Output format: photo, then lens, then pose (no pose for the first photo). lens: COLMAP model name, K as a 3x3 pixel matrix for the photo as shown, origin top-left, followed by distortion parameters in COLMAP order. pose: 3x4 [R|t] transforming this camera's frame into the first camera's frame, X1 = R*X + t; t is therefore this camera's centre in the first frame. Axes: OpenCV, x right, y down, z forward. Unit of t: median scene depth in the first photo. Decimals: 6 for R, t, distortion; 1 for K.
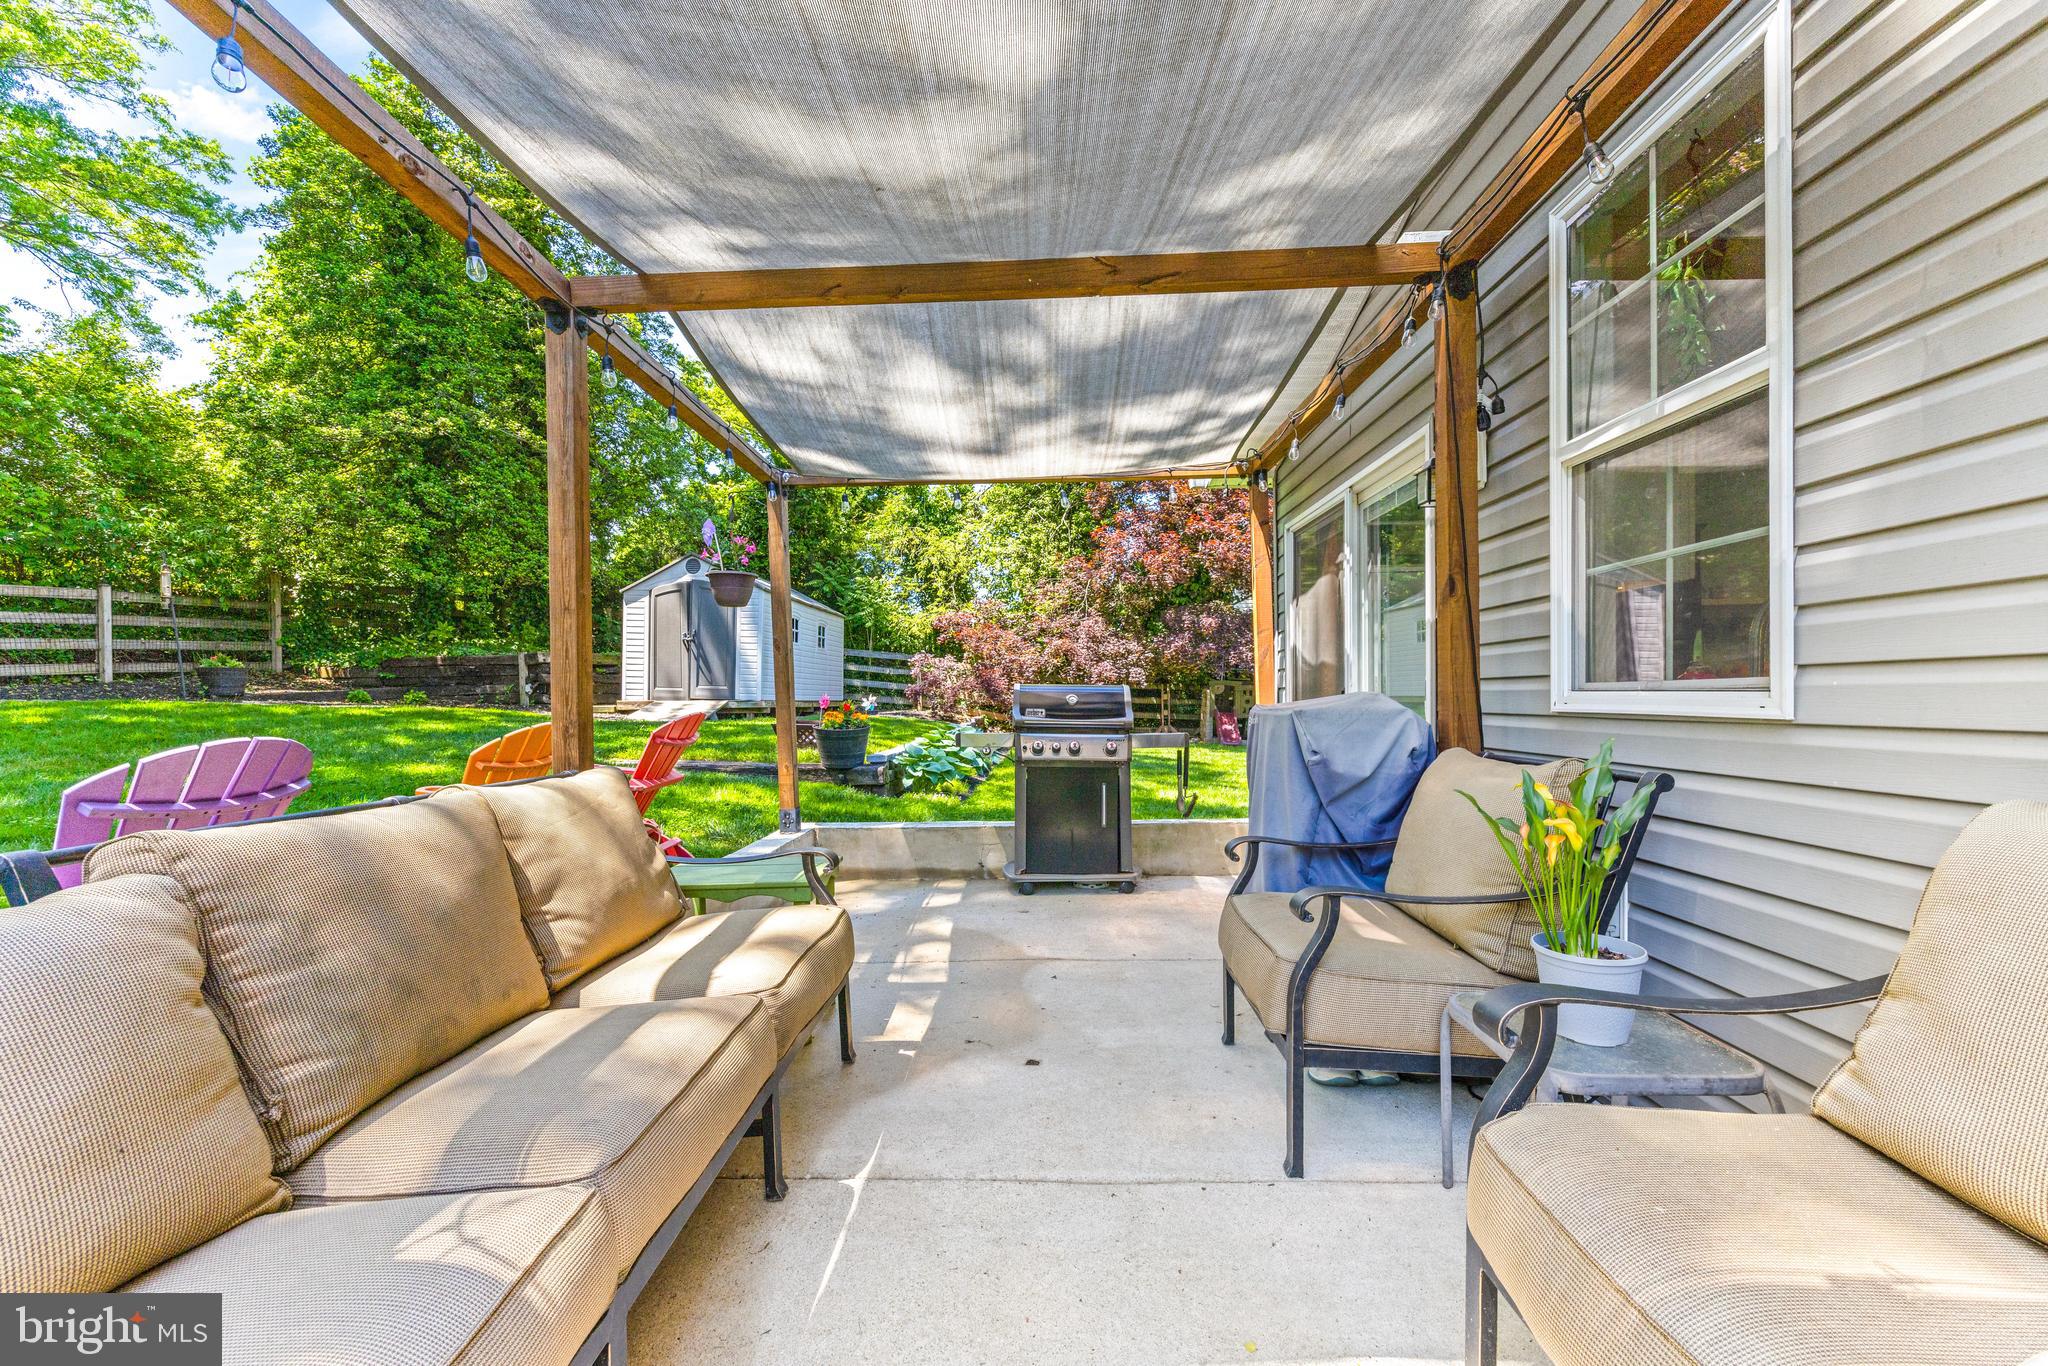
lens RADIAL K [[836.7, 0, 1031.0], [0, 836.7, 690.8], [0, 0, 1]] dist [-0.001486, 0.000292]
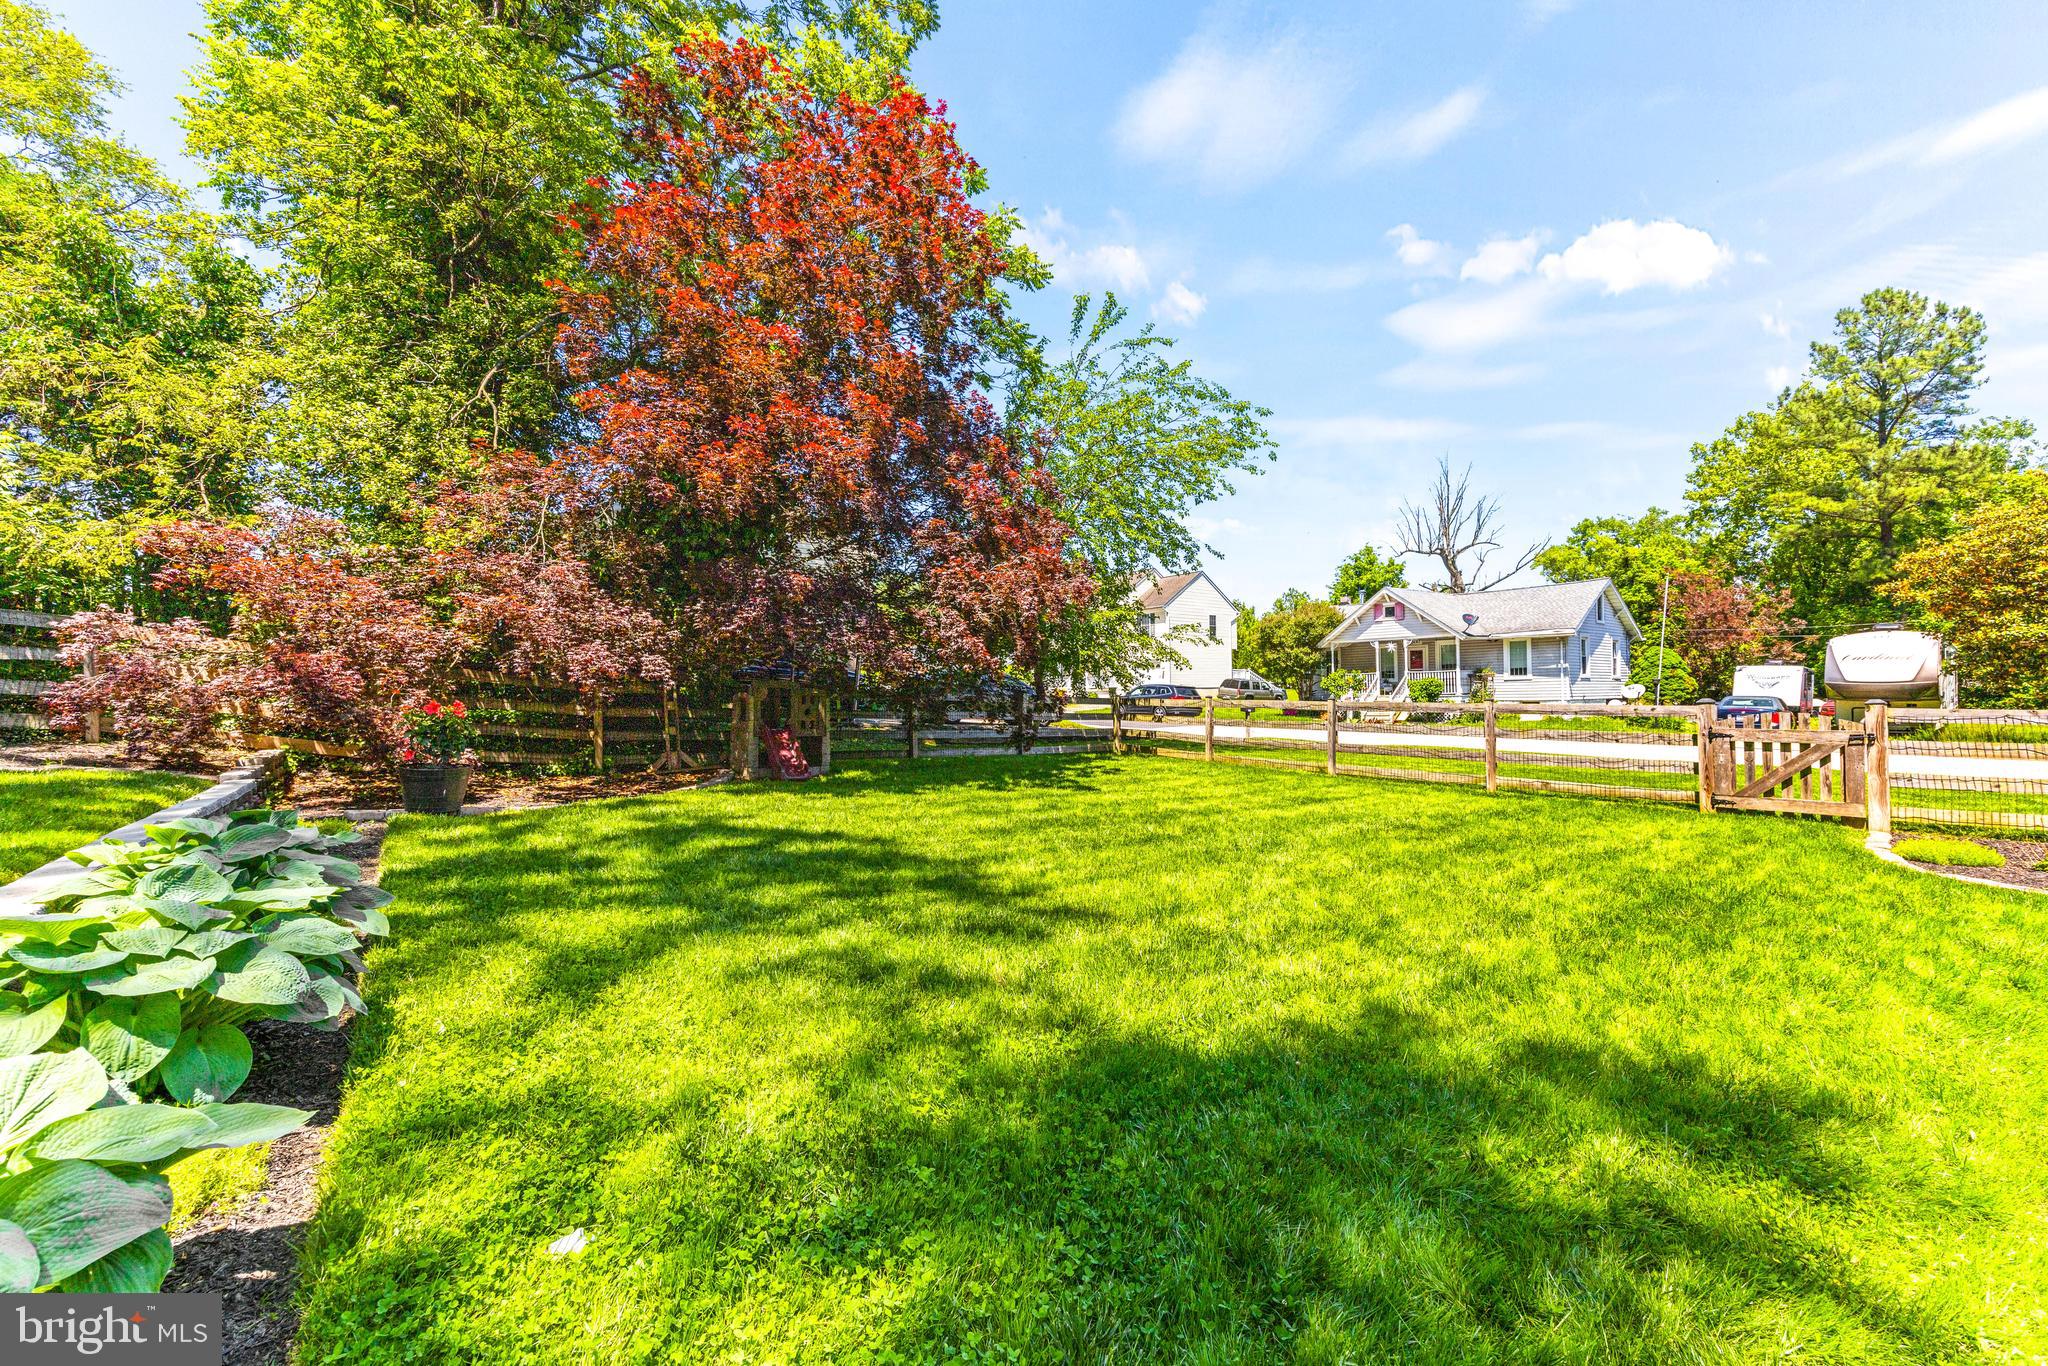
lens RADIAL K [[809.7, 0, 1024.0], [0, 809.7, 683.0], [0, 0, 1]] dist [-0.006553, -0.000008]
pose [[0.760842, 0.006220, 0.648907, -0.034699], [0.005405, 0.999859, -0.015921, 0.001319], [-0.648914, 0.015621, 0.760701, 0.362598]]
